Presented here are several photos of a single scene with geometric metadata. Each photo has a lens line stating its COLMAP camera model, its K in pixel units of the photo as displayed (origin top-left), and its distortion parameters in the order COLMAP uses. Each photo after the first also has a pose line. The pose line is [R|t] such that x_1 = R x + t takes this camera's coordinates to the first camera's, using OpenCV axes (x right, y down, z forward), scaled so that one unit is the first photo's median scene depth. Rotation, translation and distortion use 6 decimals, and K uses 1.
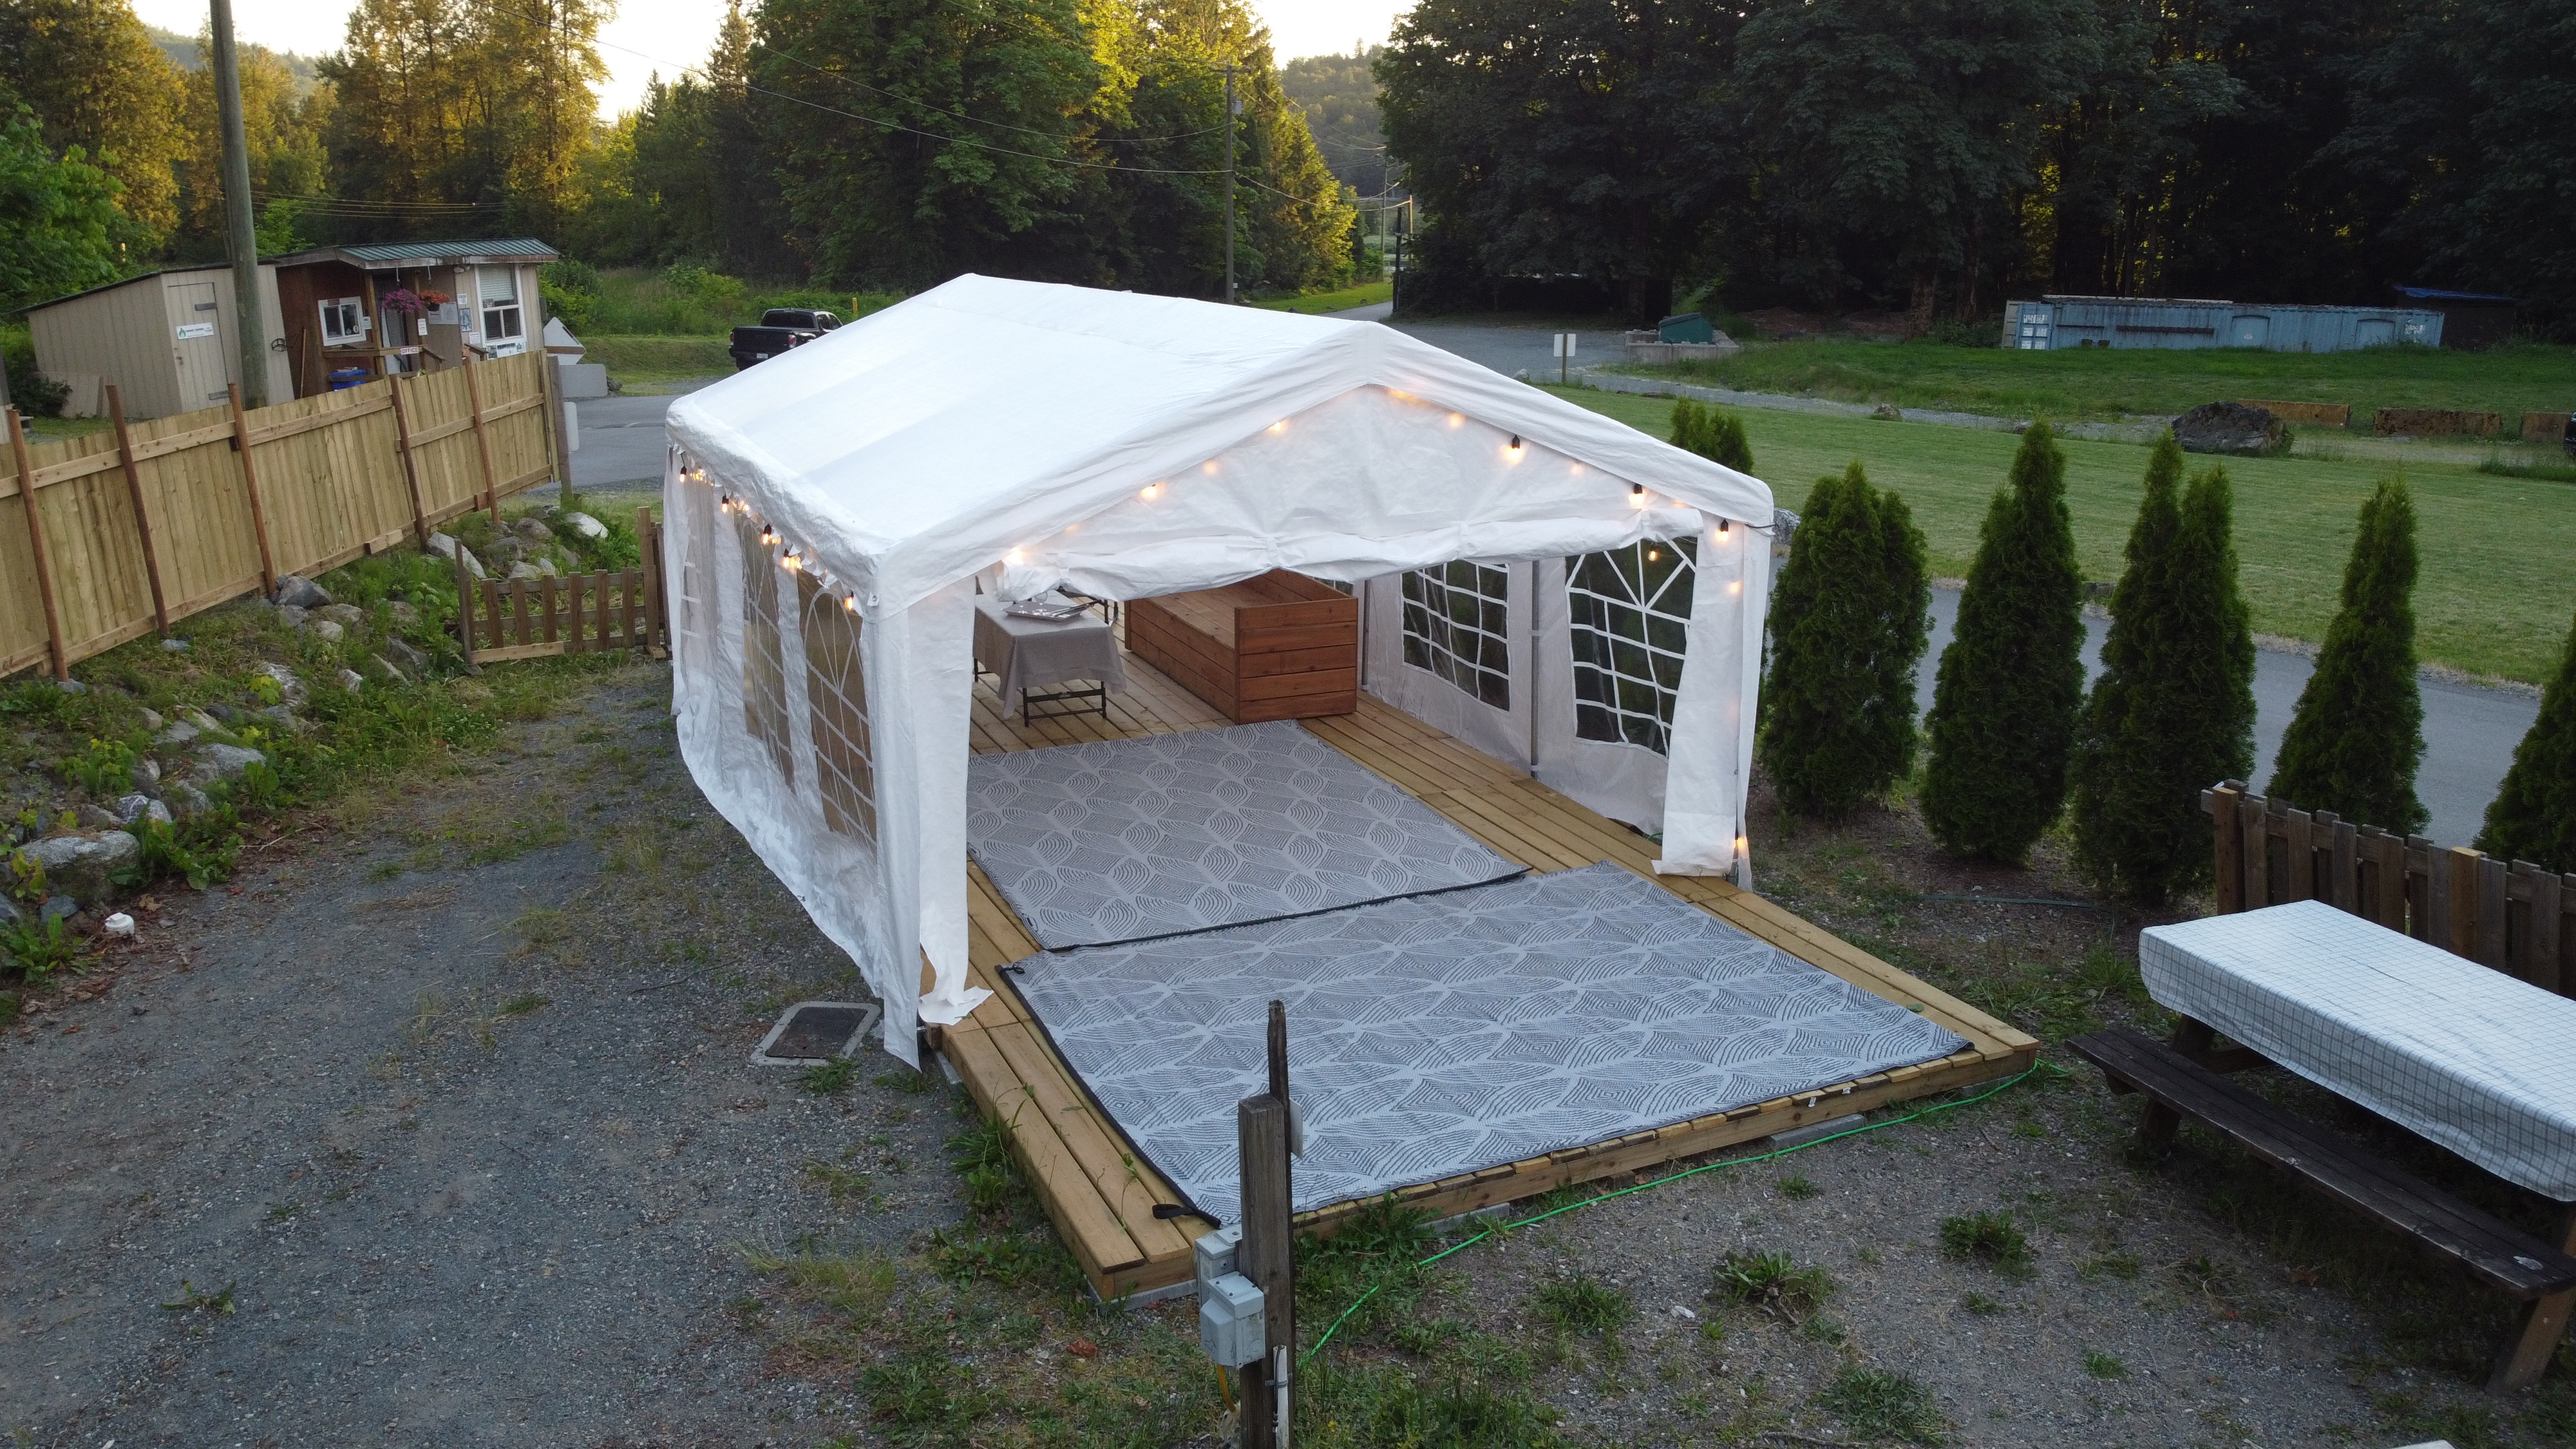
lens RADIAL K [[1979.1, 0, 1288.0], [0, 1979.1, 724.5], [0, 0, 1]] dist [0.002855, -0.008569]
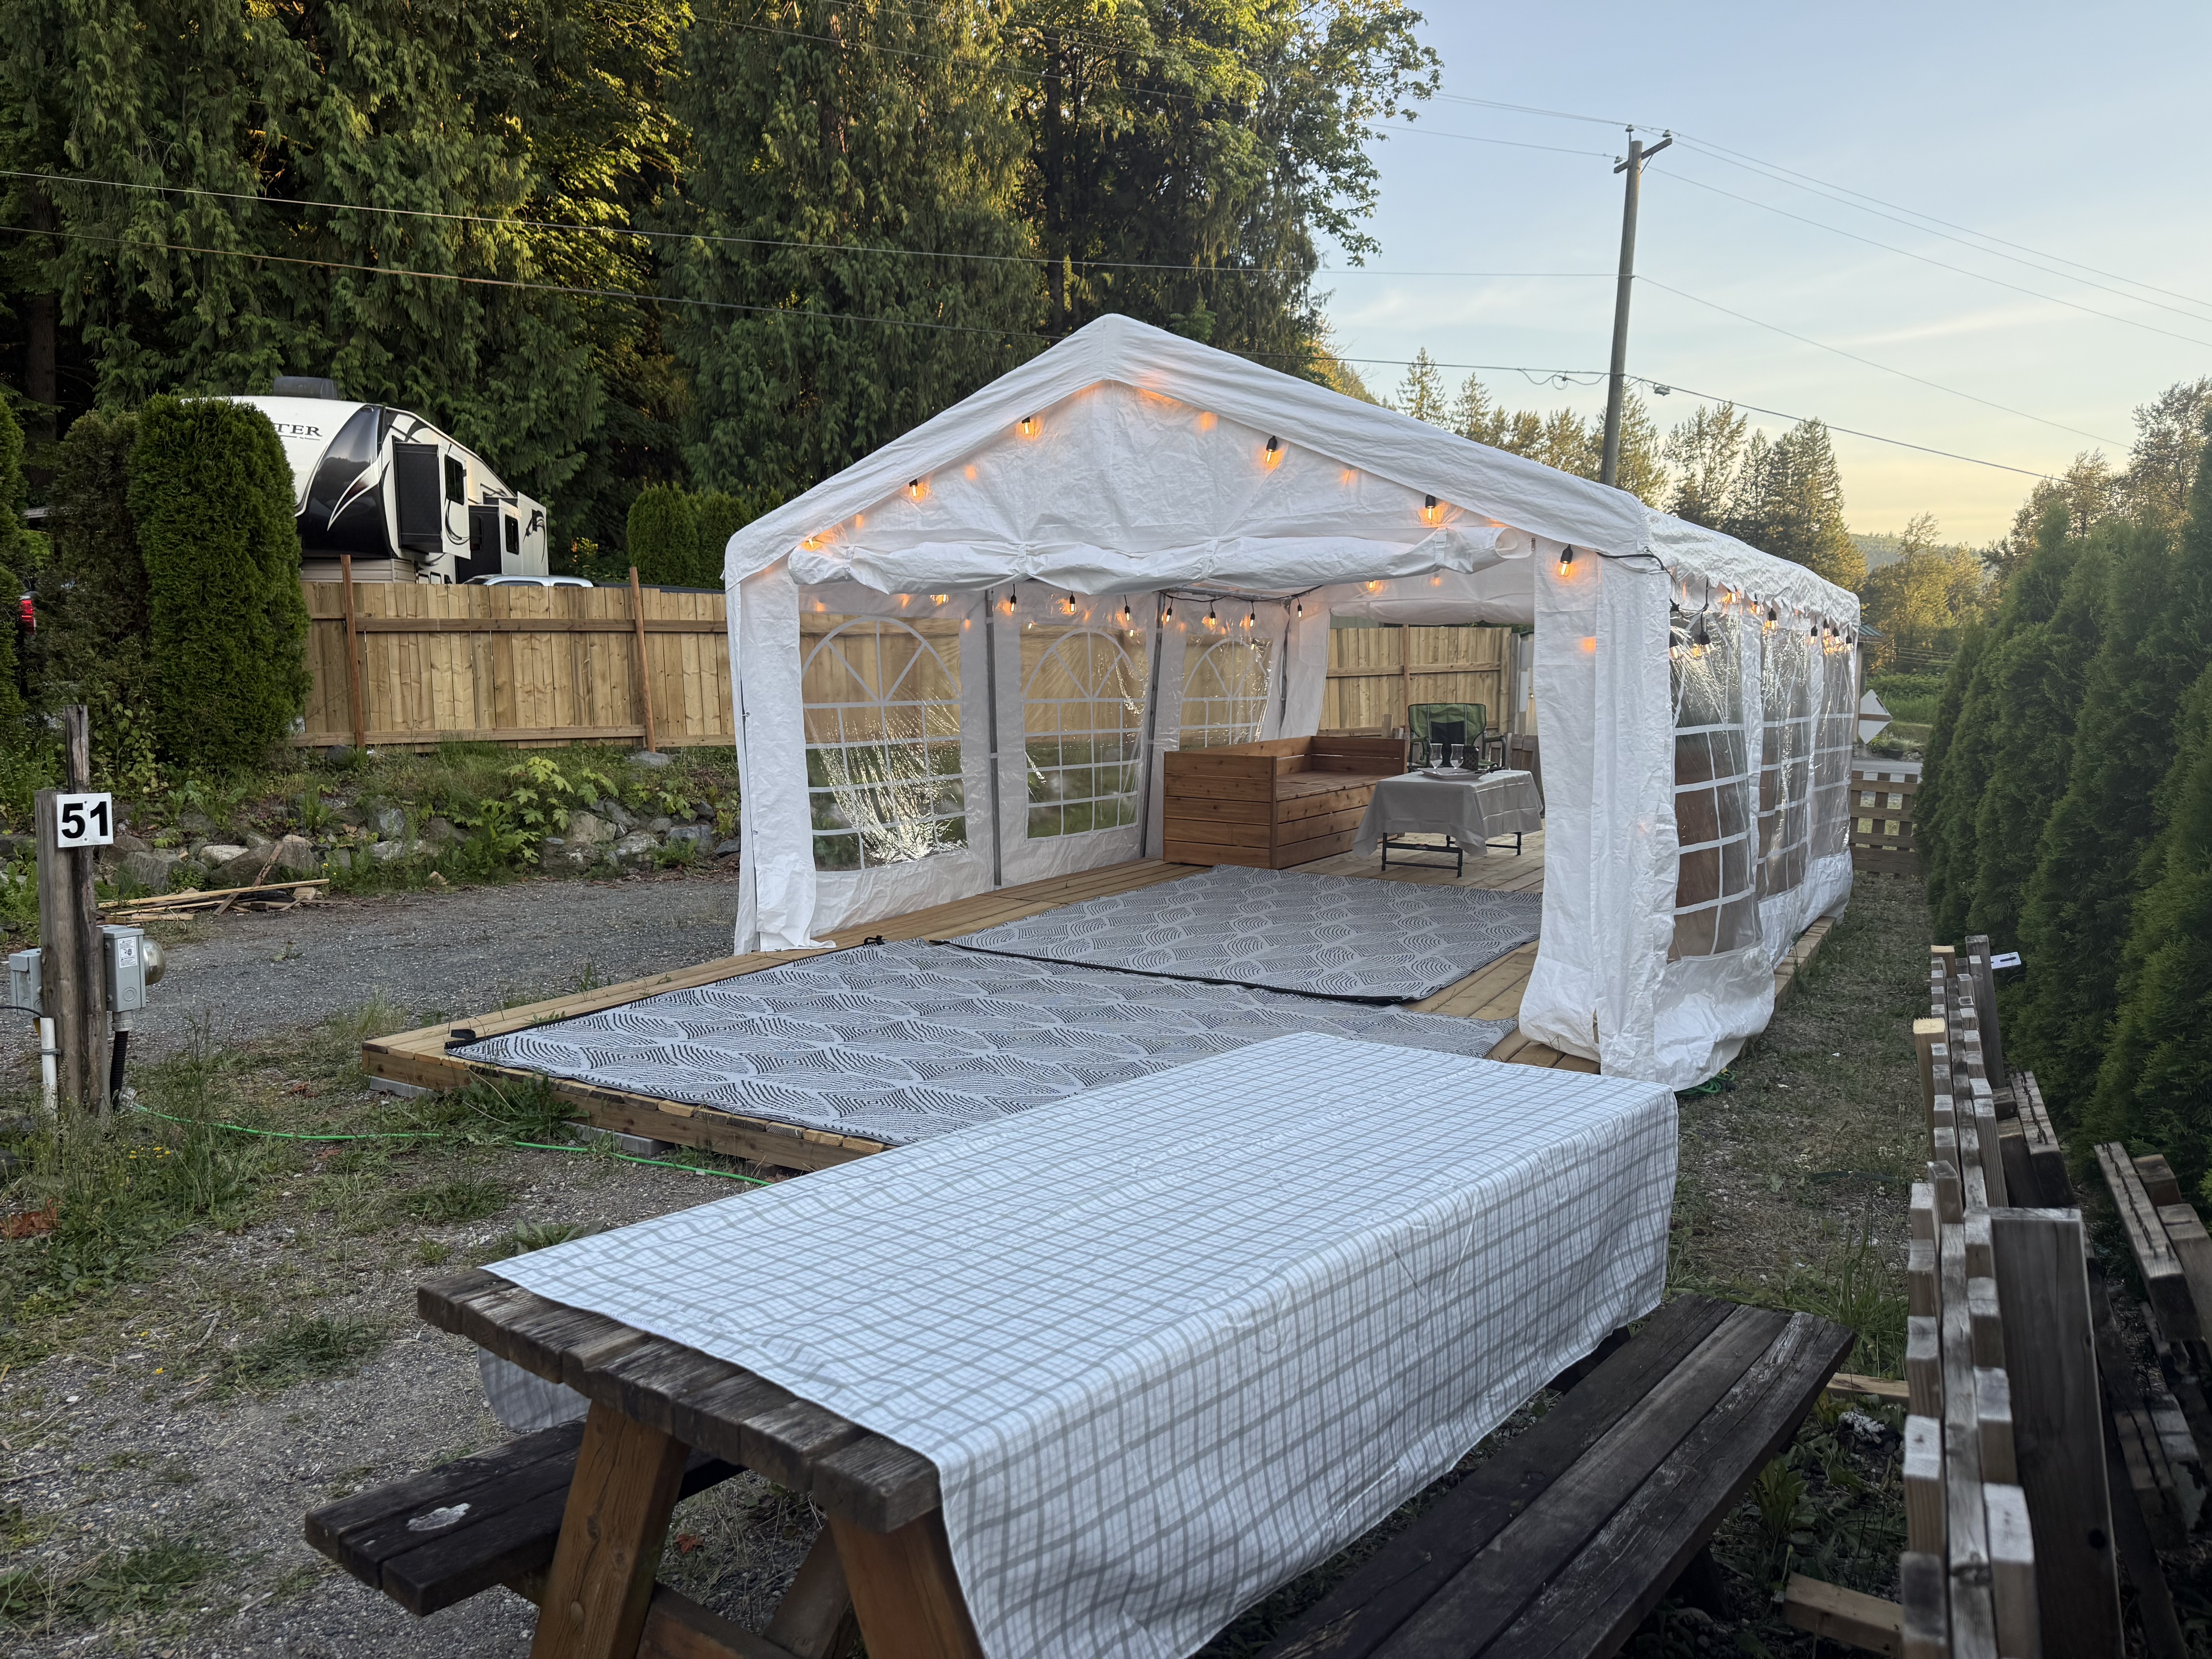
lens RADIAL K [[1534.4, 0, 1074.6], [0, 1534.4, 834.5], [0, 0, 1]] dist [0.090864, -0.097712]
pose [[0.558721, 0.107140, -0.822406, 0.507495], [-0.231331, 0.972397, -0.030481, 0.051288], [0.796440, 0.207278, 0.568084, 0.457858]]
